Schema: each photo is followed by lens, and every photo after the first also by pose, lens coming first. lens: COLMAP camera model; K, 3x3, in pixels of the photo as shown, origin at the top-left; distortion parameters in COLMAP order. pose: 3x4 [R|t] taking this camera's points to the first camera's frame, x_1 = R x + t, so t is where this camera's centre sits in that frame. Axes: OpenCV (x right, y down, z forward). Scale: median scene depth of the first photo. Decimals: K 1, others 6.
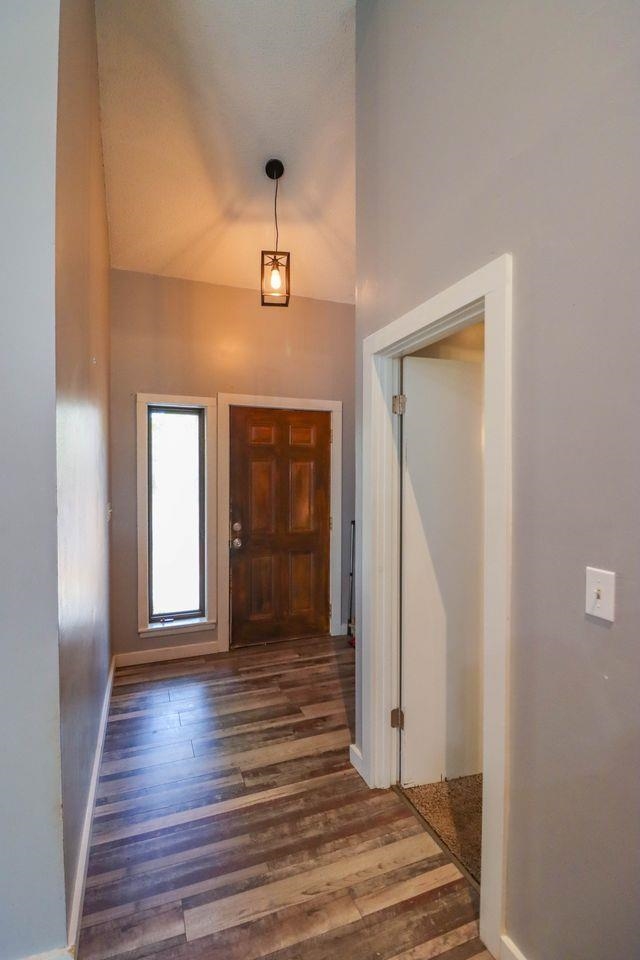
lens RADIAL K [[447.8, 0, 320.0], [0, 447.8, 480.0], [0, 0, 1]] dist [-0.002733, -0.013918]
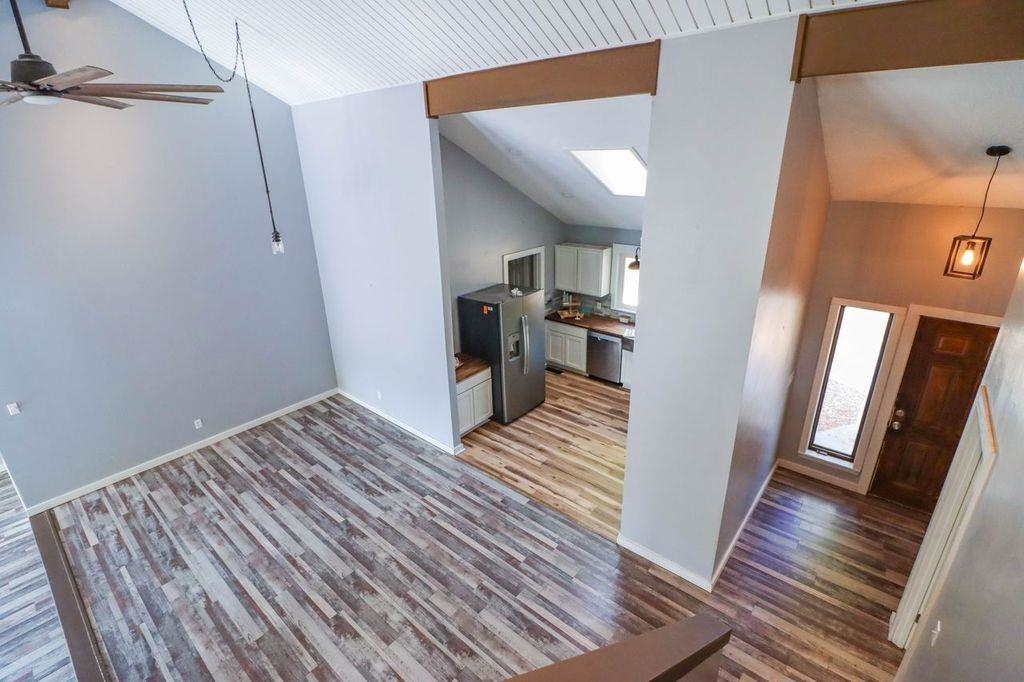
lens RADIAL K [[477.7, 0, 512.8], [0, 477.7, 333.1], [0, 0, 1]] dist [-0.002733, -0.013918]
pose [[0.476396, 0.298136, -0.827141, 0.353206], [-0.010536, 0.942623, 0.333693, -0.589156], [0.879168, -0.150255, 0.452203, -0.516276]]
